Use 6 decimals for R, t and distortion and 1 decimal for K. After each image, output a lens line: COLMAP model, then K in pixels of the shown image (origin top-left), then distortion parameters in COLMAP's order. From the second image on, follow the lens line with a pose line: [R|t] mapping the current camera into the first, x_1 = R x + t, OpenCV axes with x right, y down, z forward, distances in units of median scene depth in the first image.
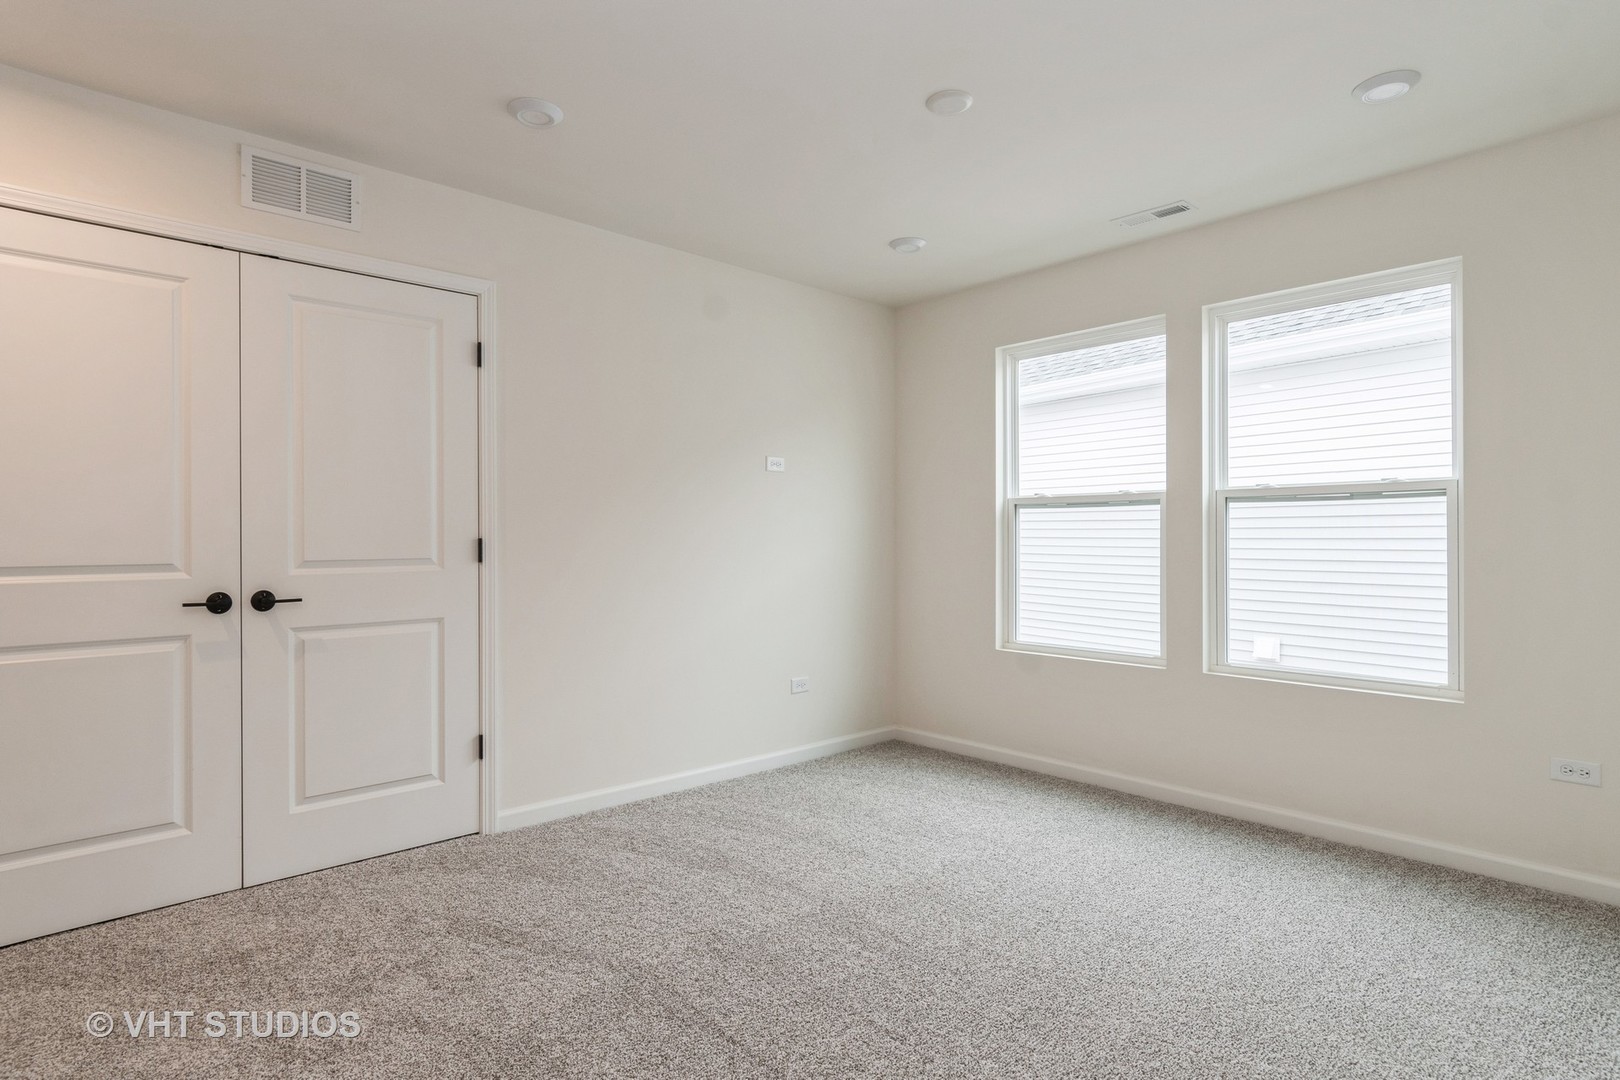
lens RADIAL K [[872.6, 0, 811.4], [0, 872.6, 538.5], [0, 0, 1]] dist [0.001094, -0.002486]
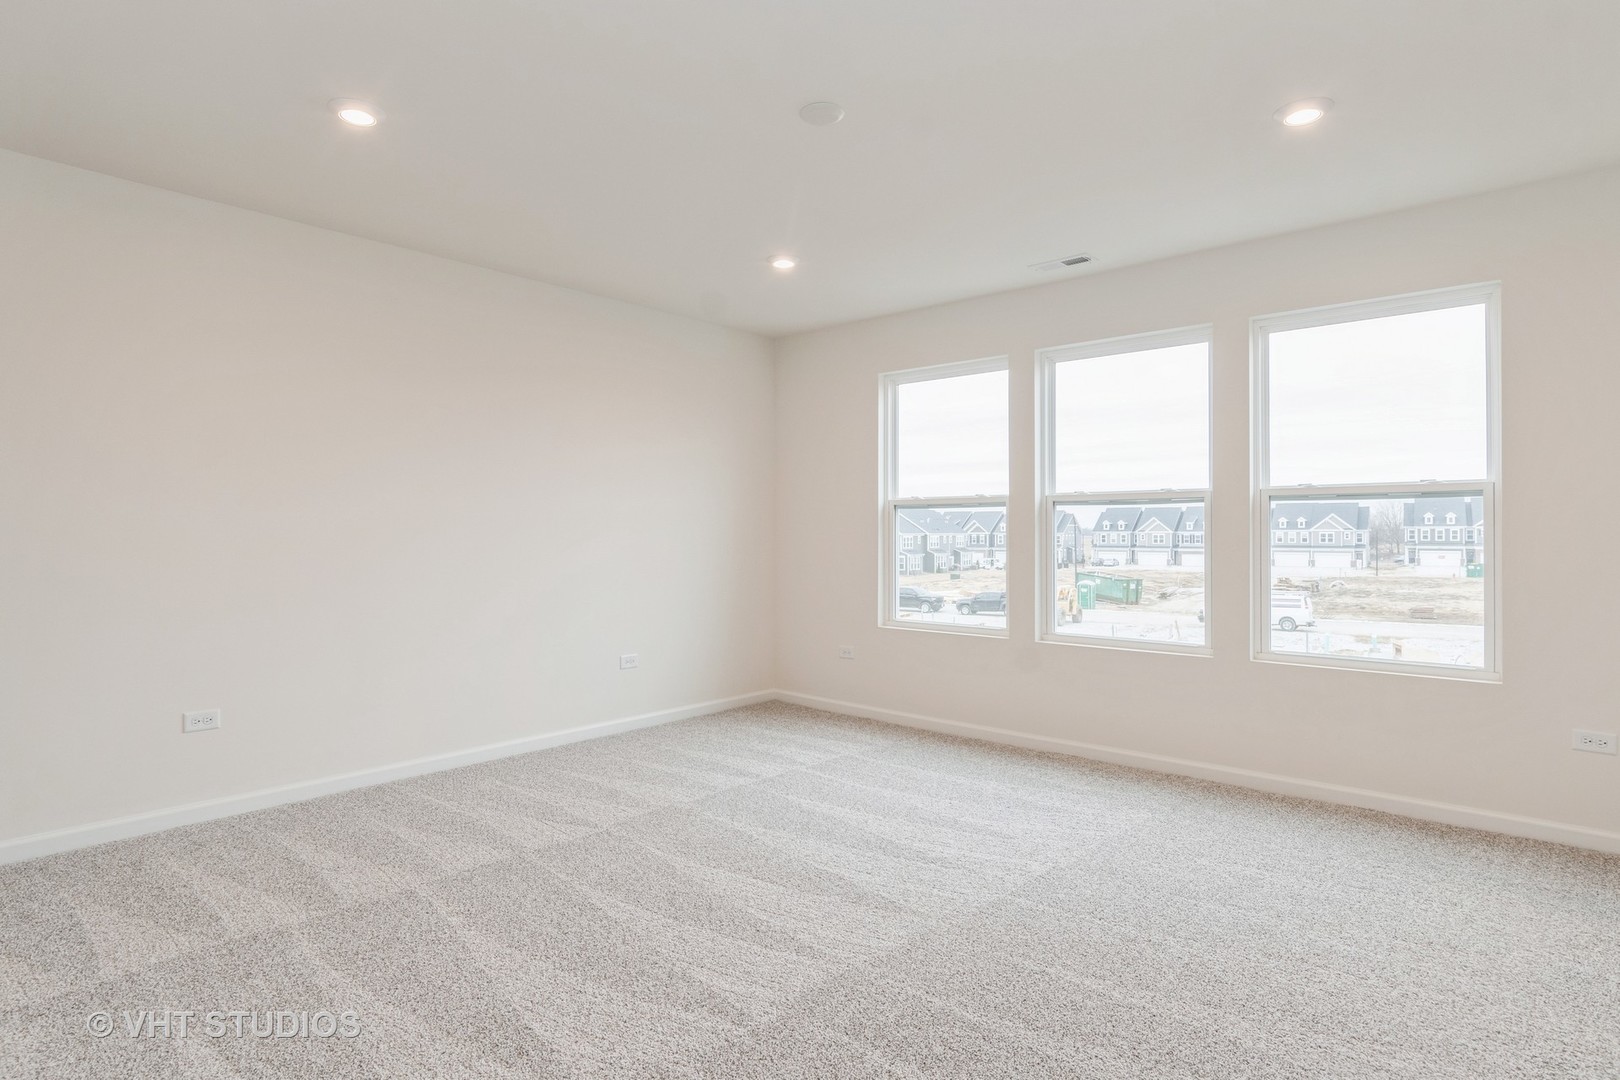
lens RADIAL K [[679.5, 0, 797.7], [0, 679.5, 526.9], [0, 0, 1]] dist [-0.012693, 0.000102]
pose [[0.979321, 0.003810, 0.202277, -0.251968], [-0.001721, 0.999943, -0.010502, 0.000584], [-0.202306, 0.009937, 0.979272, 0.296619]]
